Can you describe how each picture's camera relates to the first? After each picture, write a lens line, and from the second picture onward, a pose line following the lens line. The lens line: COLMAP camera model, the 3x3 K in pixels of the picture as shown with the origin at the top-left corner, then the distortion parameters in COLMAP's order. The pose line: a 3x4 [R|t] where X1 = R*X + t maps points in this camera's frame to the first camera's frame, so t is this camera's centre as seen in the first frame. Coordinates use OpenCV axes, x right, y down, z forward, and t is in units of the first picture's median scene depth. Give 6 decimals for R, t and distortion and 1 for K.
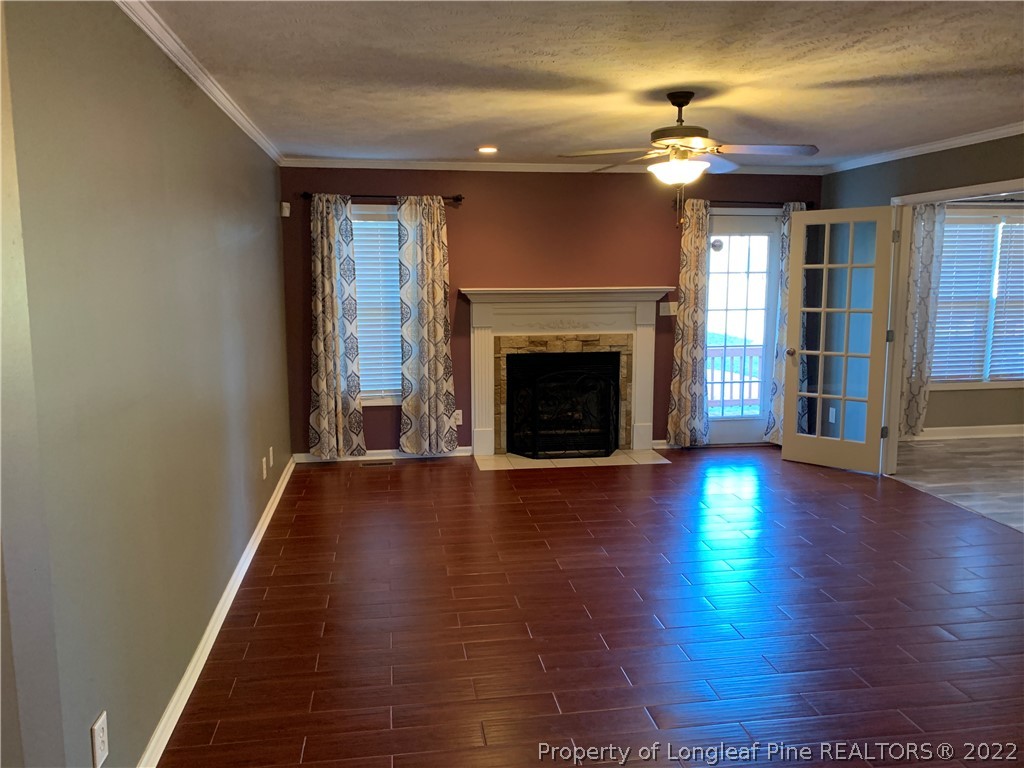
lens RADIAL K [[799.0, 0, 510.7], [0, 799.0, 383.4], [0, 0, 1]] dist [0.058086, -0.060688]
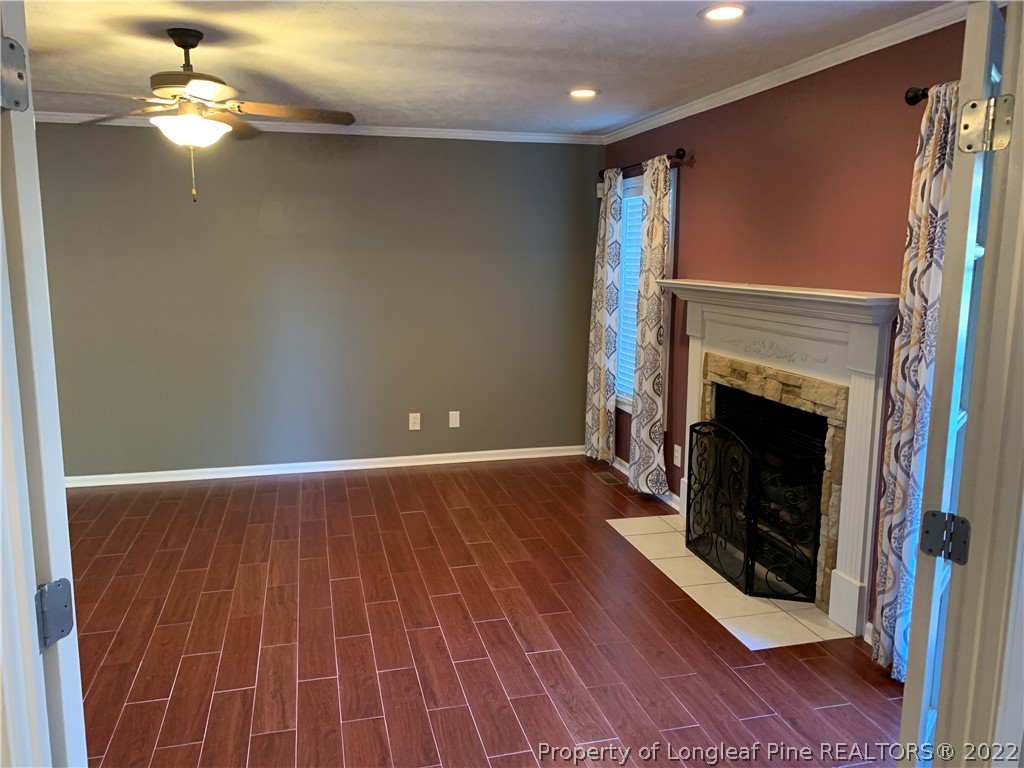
lens RADIAL K [[799.0, 0, 509.9], [0, 799.0, 382.2], [0, 0, 1]] dist [0.058086, -0.060688]
pose [[0.079016, 0.164588, -0.983192, 0.632238], [-0.152143, 0.976713, 0.151276, -0.110561], [0.985195, 0.137633, 0.102217, 0.758872]]
